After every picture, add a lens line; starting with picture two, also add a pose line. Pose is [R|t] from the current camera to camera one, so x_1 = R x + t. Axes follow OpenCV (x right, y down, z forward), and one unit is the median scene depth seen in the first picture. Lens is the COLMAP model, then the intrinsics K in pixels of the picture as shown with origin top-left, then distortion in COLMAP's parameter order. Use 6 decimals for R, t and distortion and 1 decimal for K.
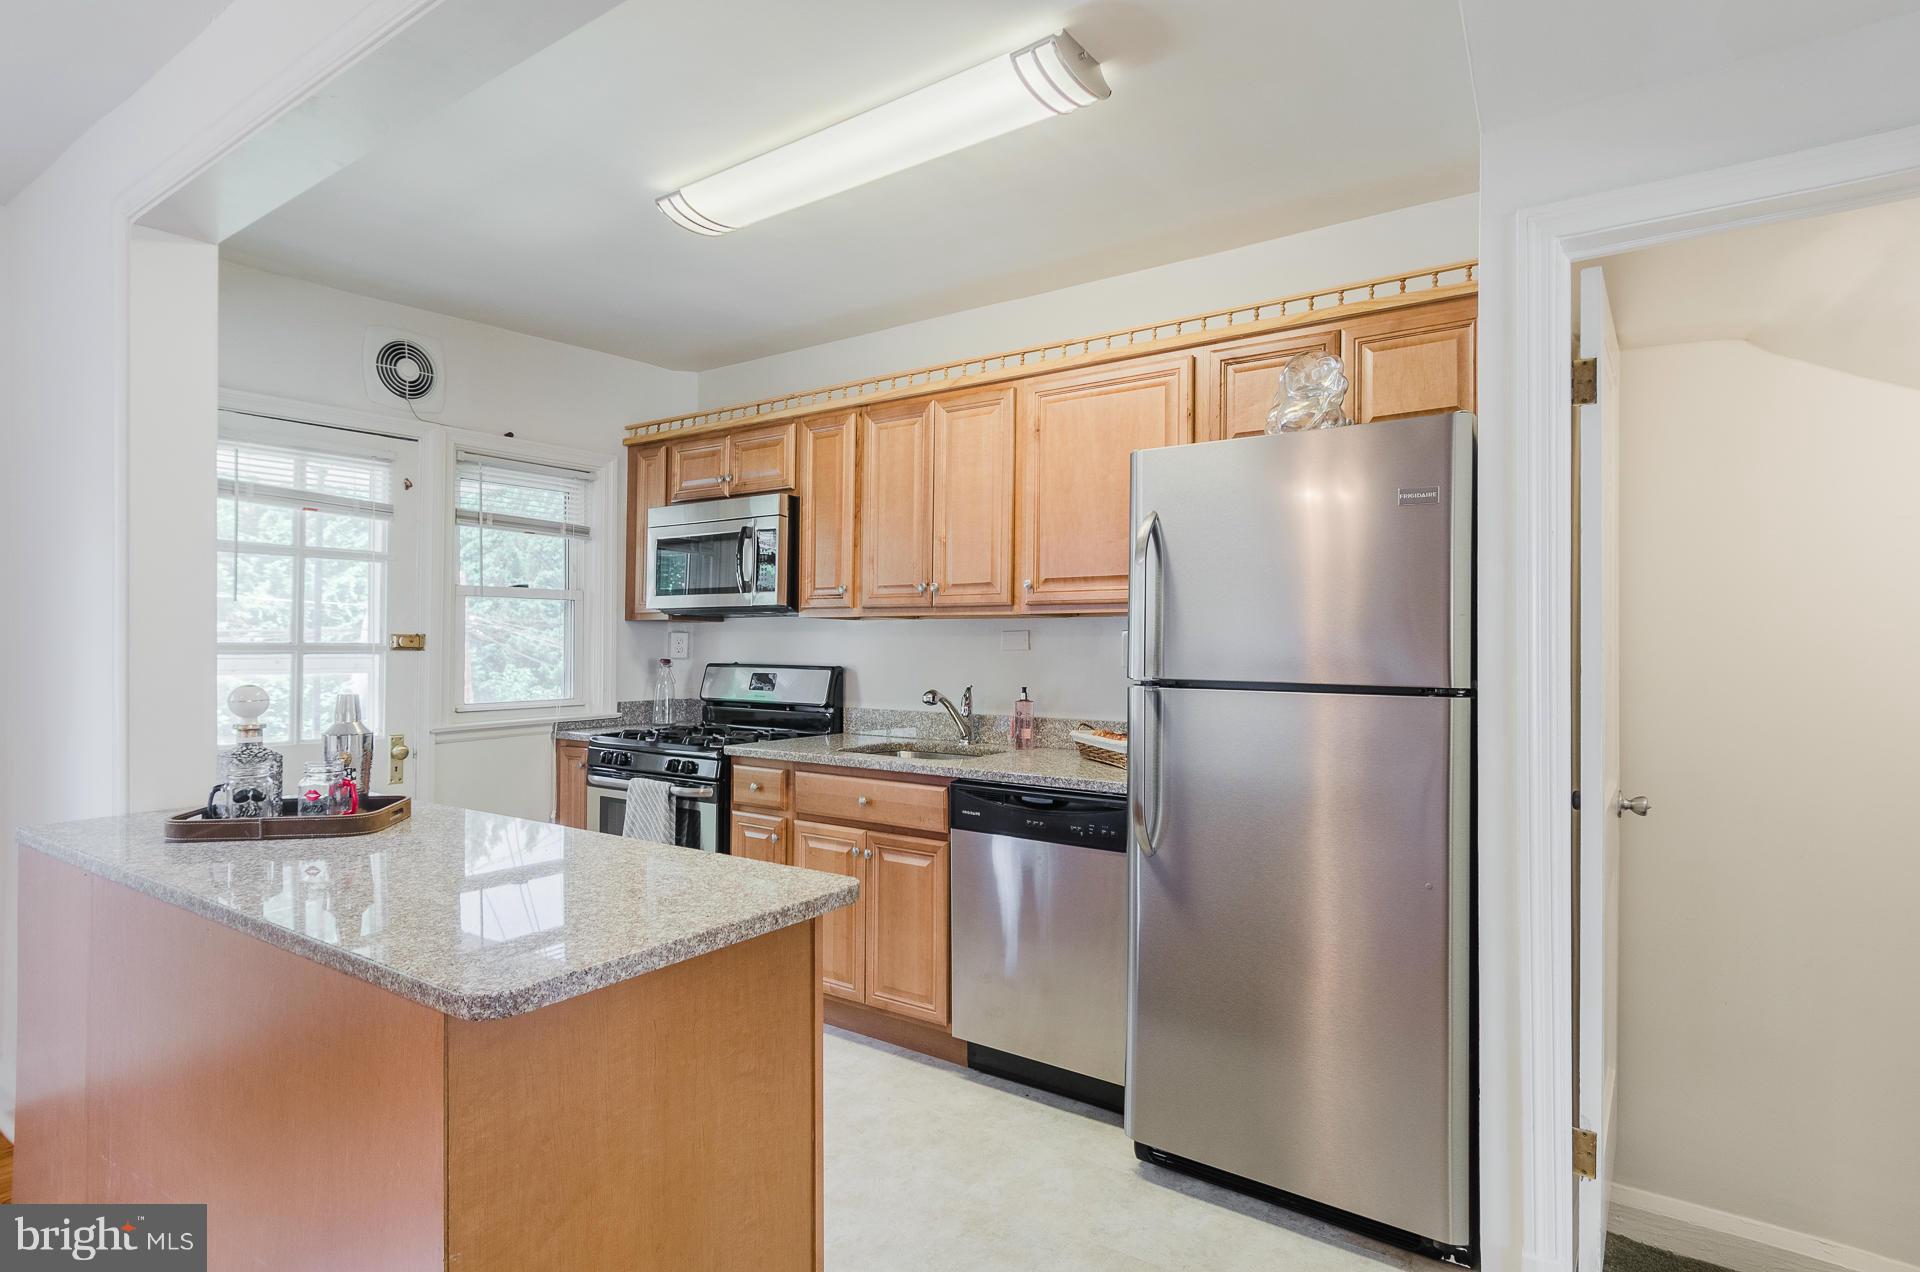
lens RADIAL K [[1020.5, 0, 959.0], [0, 1020.5, 636.7], [0, 0, 1]] dist [-0.000755, -0.002988]
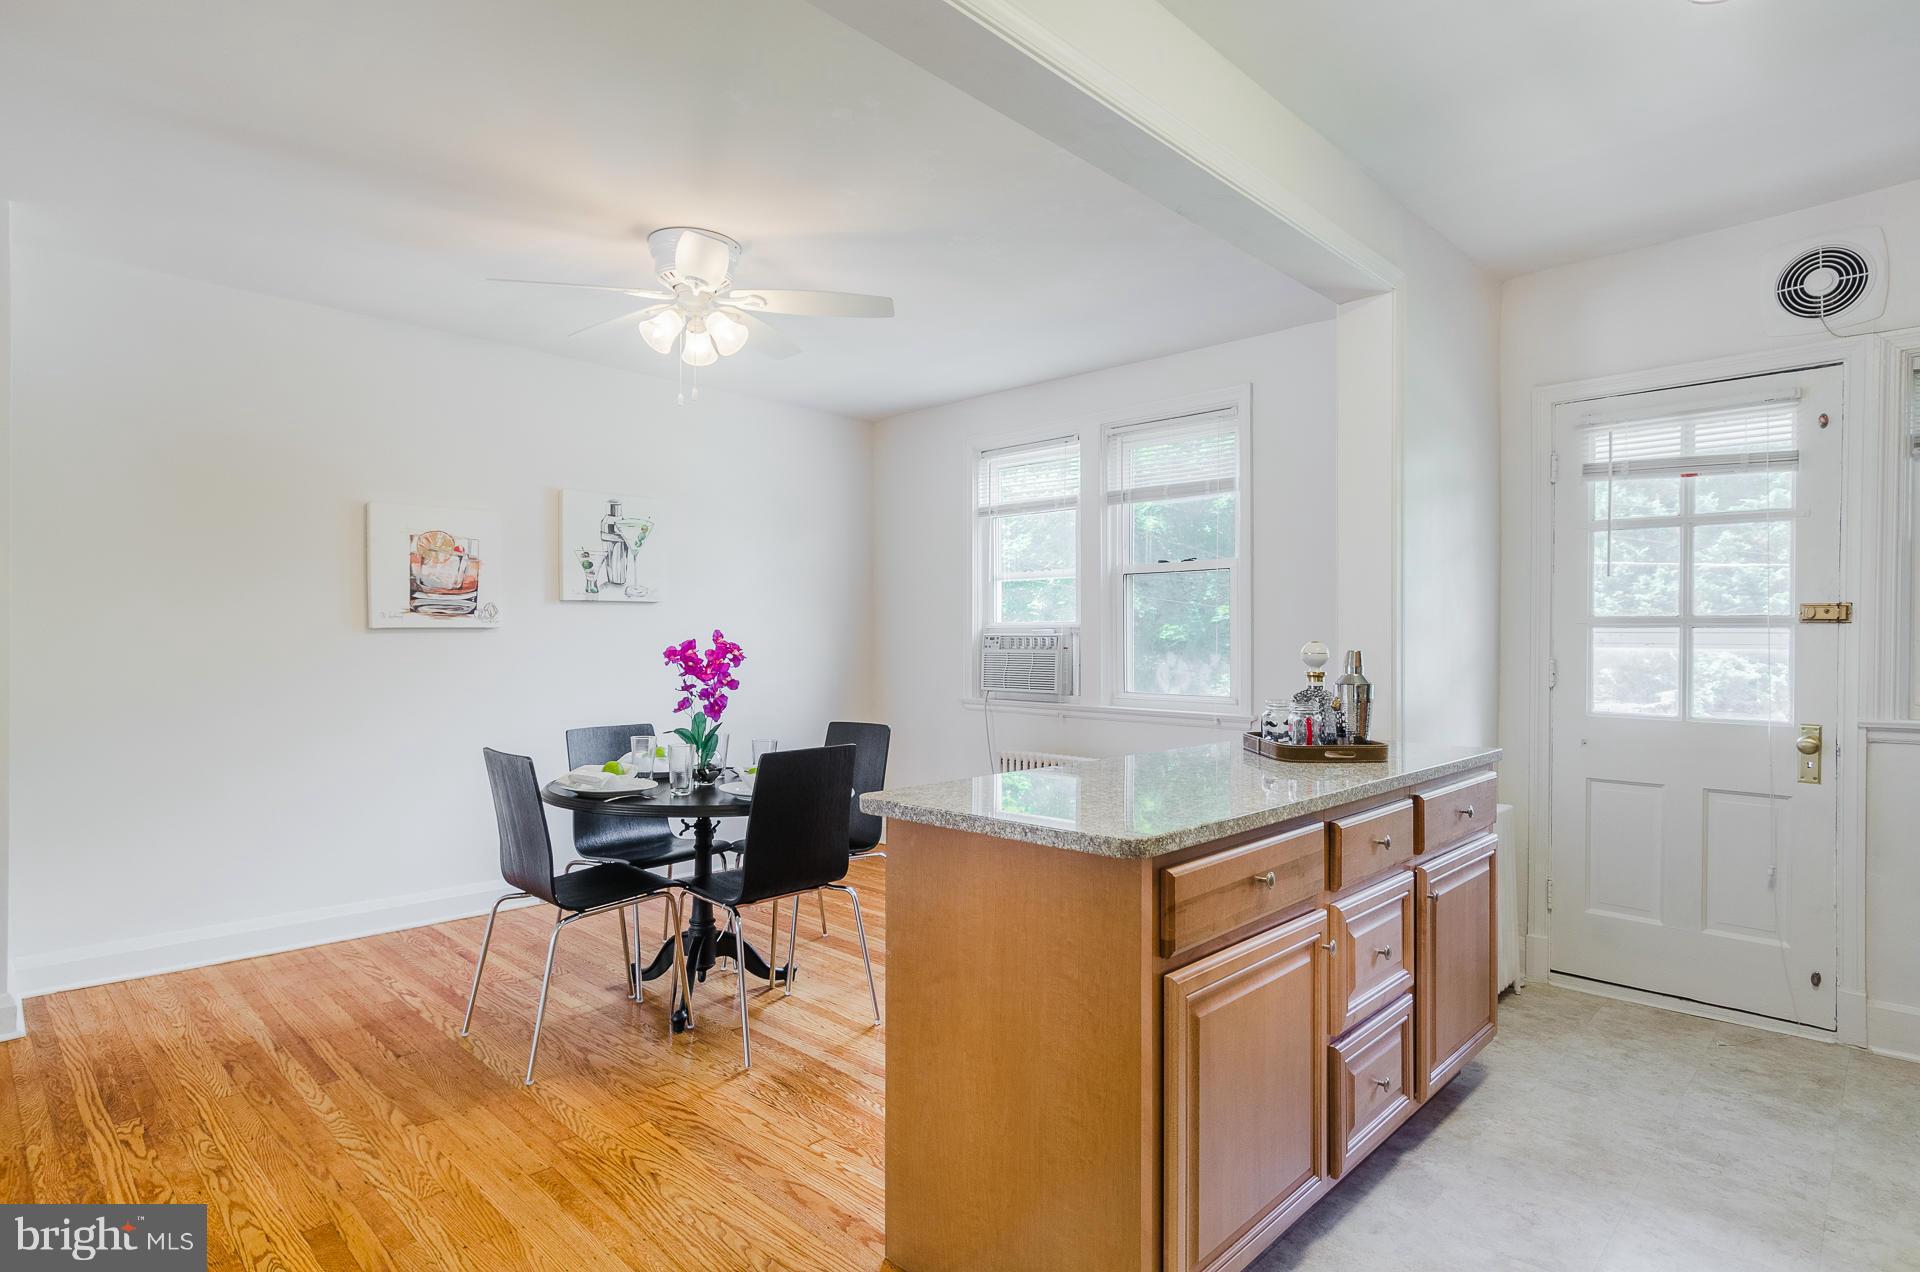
lens RADIAL K [[1020.5, 0, 995.5], [0, 1020.5, 637.2], [0, 0, 1]] dist [-0.000755, -0.002988]
pose [[-0.153839, -0.004911, -0.988084, 0.431861], [0.001864, 0.999984, -0.005260, 0.032459], [0.988094, -0.002651, -0.153828, 0.530786]]
